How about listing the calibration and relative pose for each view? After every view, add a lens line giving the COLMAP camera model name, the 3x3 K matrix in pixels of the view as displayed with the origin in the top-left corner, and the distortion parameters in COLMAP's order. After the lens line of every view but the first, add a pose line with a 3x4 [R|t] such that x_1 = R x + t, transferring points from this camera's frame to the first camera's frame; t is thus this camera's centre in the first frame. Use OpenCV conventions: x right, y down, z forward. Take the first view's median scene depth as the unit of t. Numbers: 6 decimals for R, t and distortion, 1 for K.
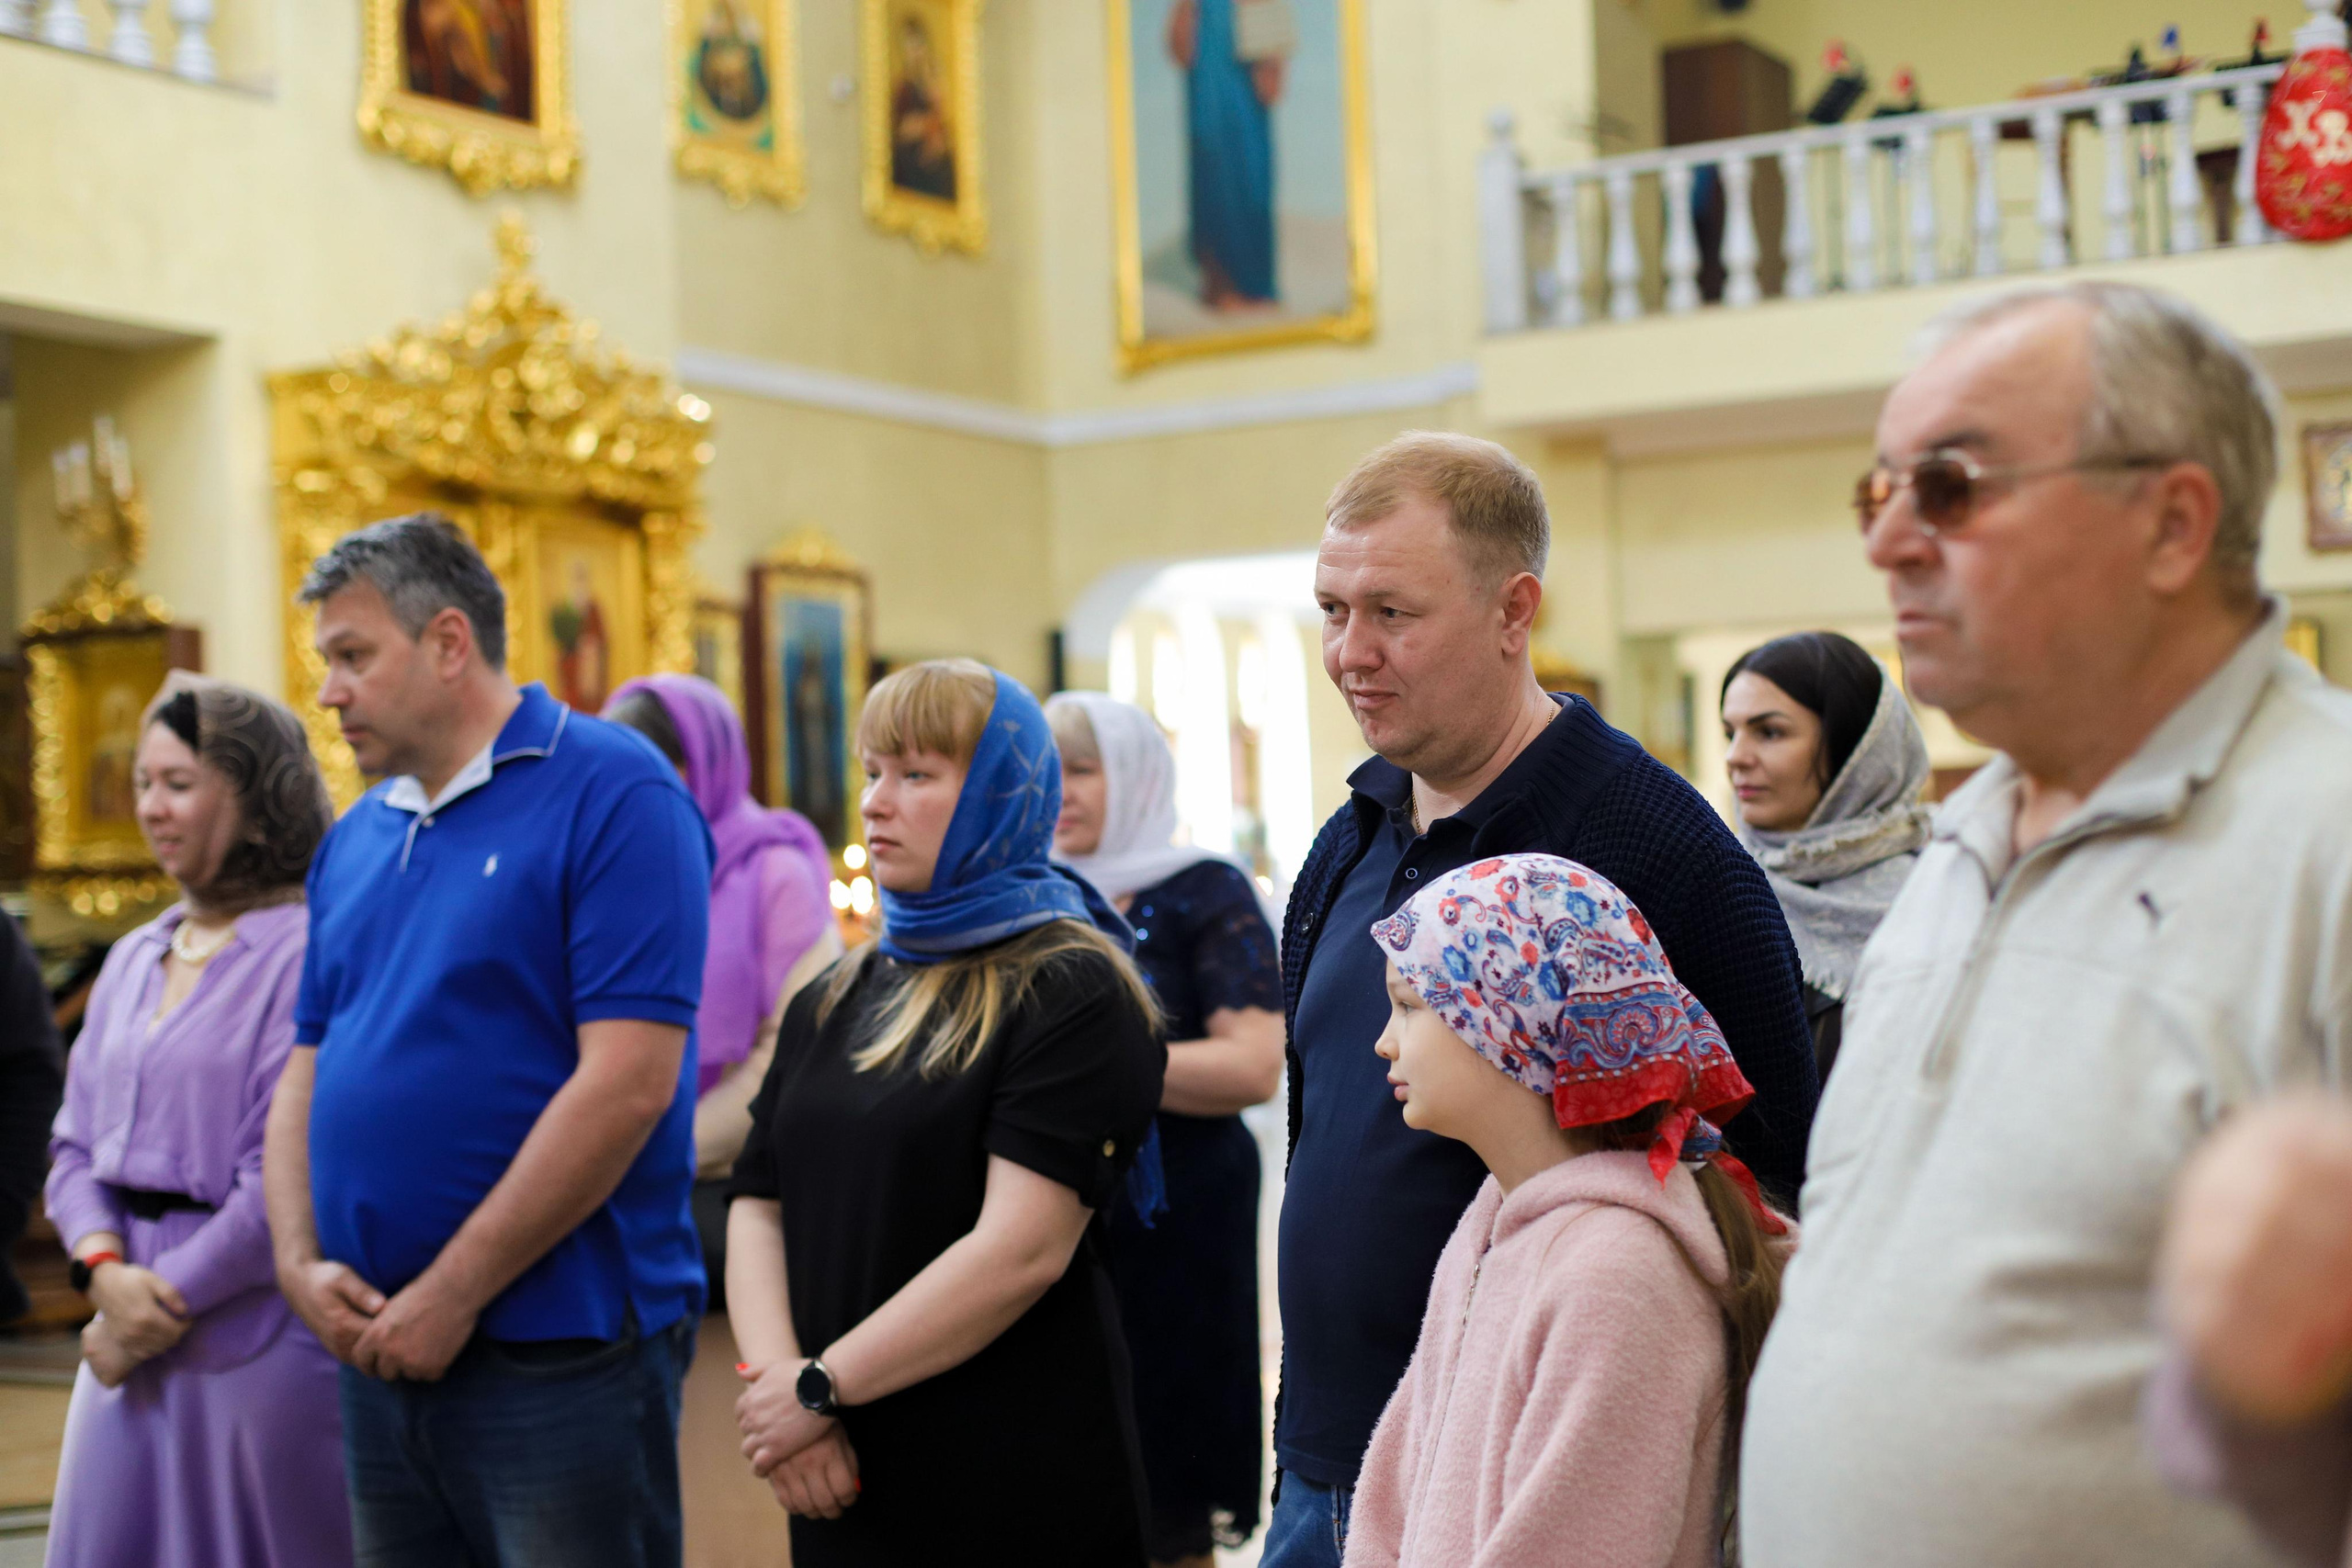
lens RADIAL K [[3409.4, 0, 1176.0], [0, 3409.4, 784.0], [0, 0, 1]] dist [0.021336, -0.053661]
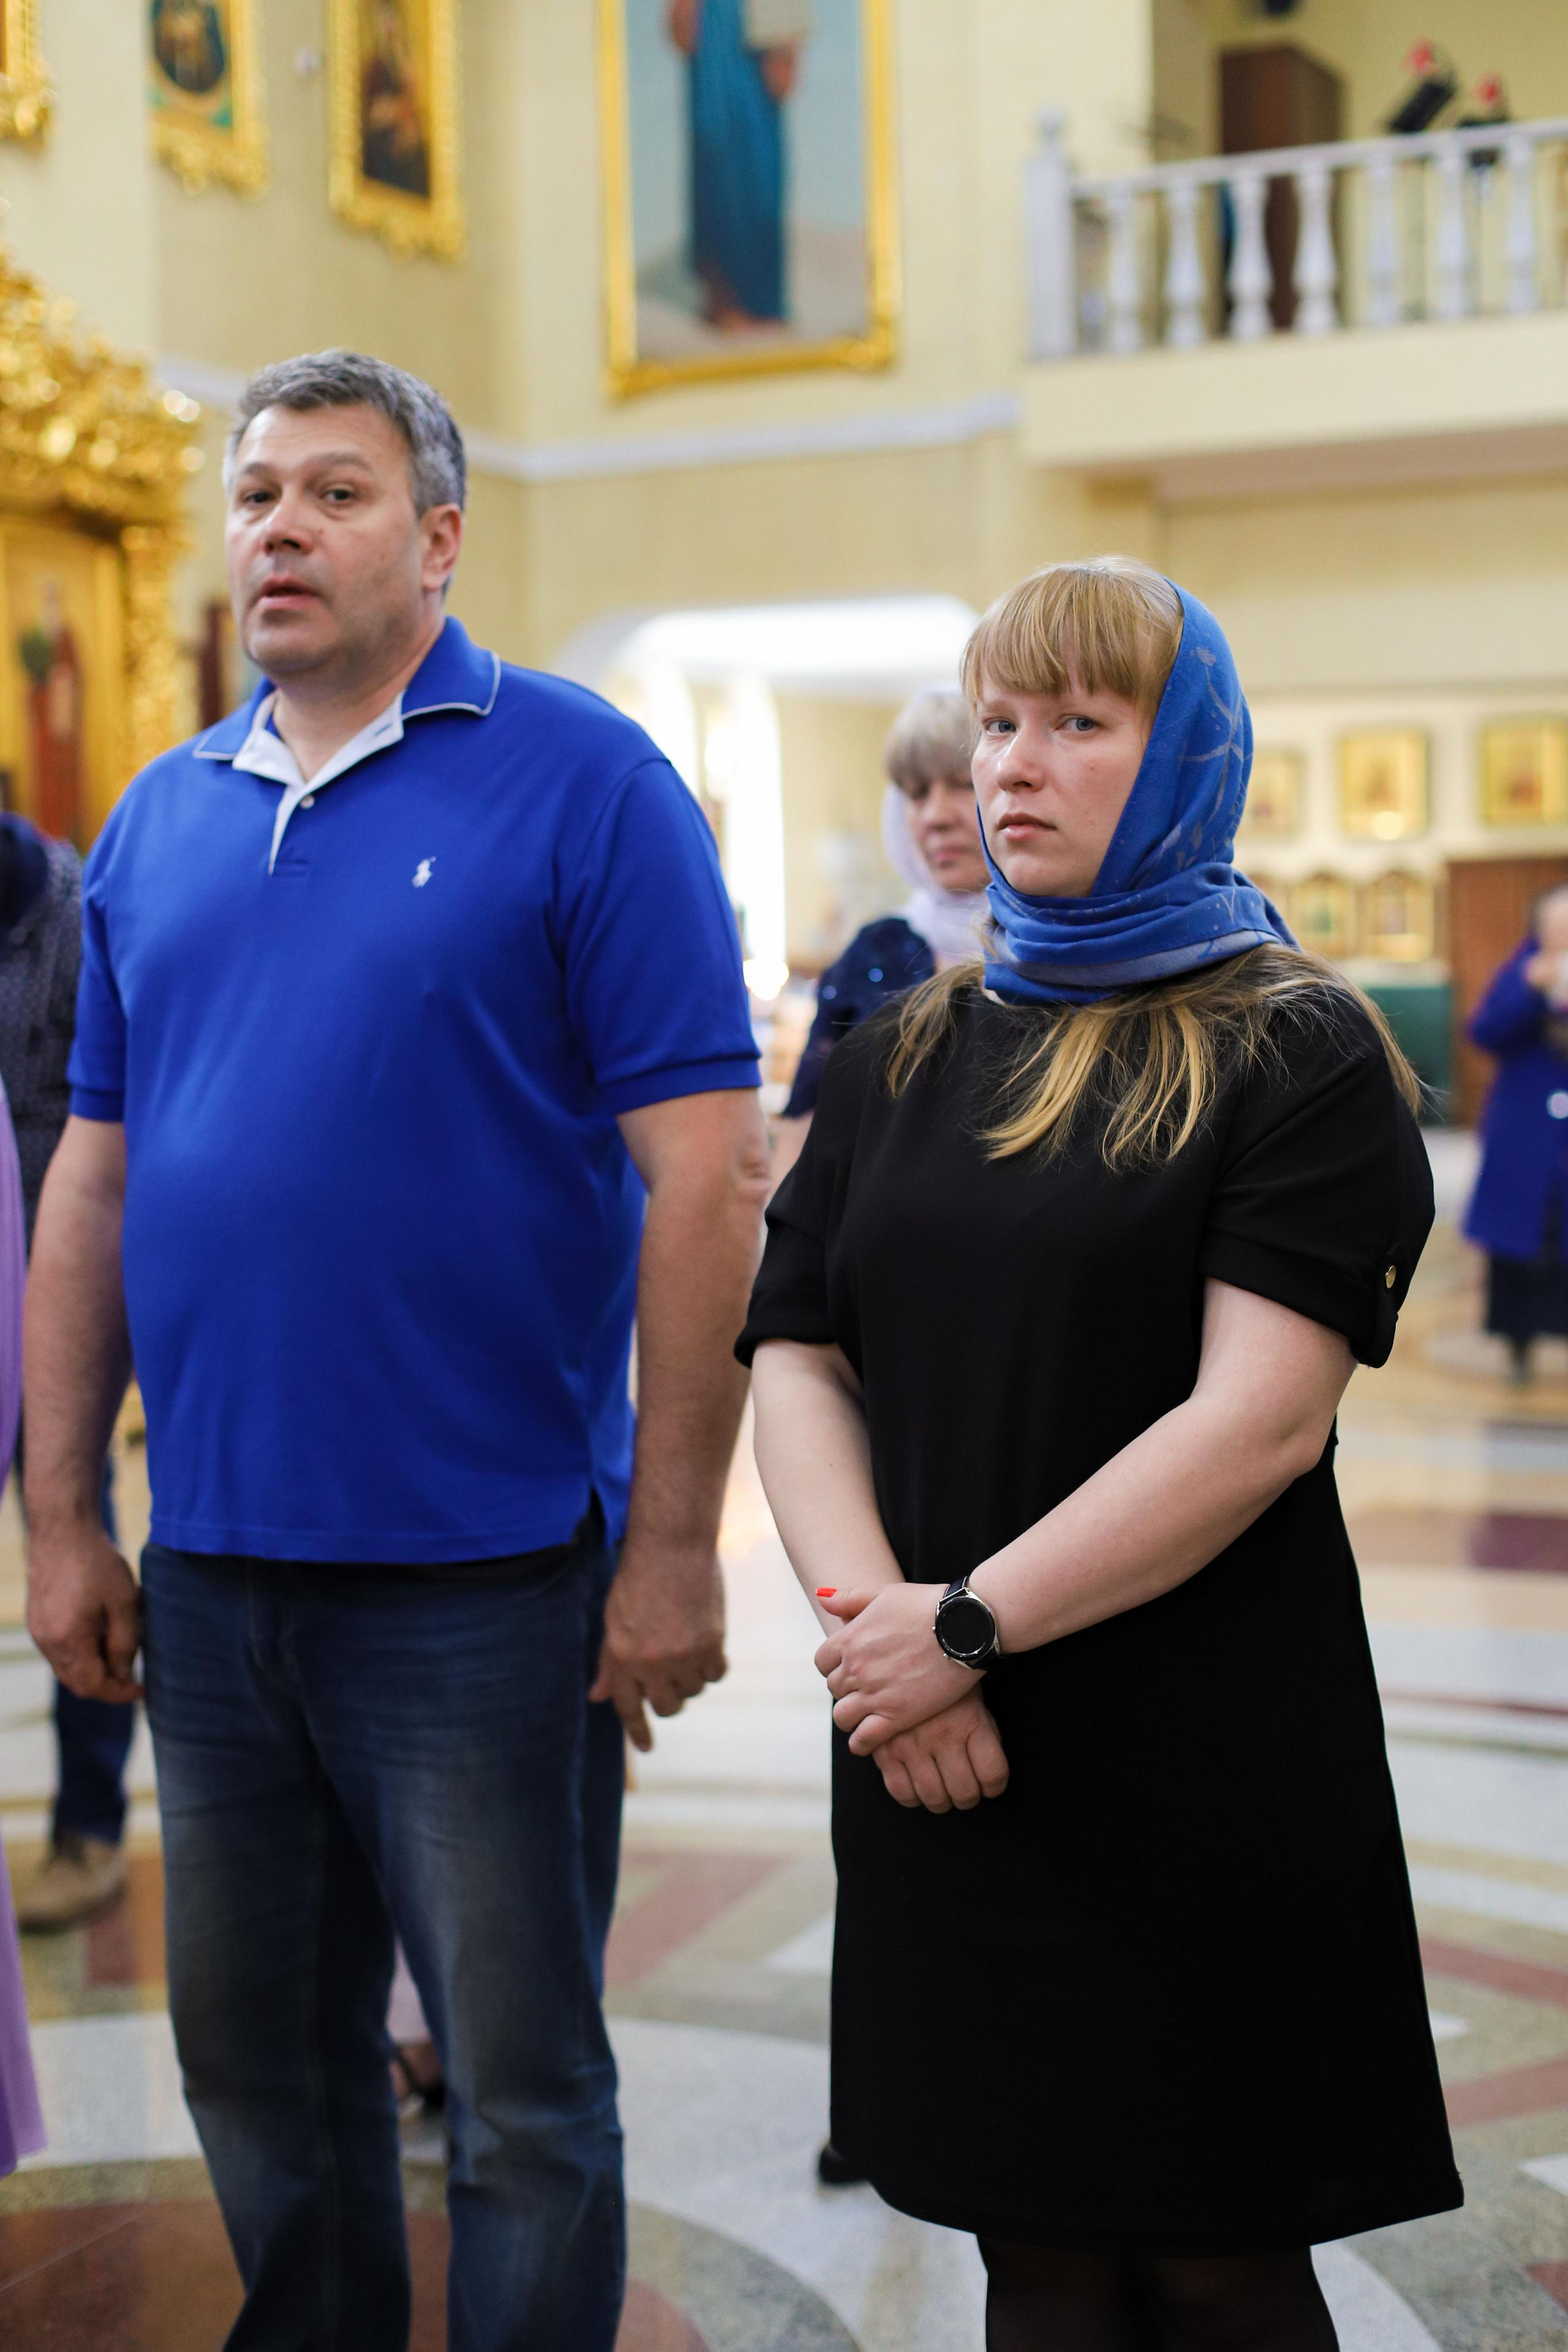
lens RADIAL K [[3409.8, 0, 784.0], [0, 3409.8, 1176.0], [0, 0, 1]] dist [0.021336, -0.053661]
pose [[0.996400, 0.006541, 0.084529, -0.060089], [-0.013779, 0.996257, 0.085331, 0.009321], [-0.083654, -0.086189, 0.992761, 0.103121]]
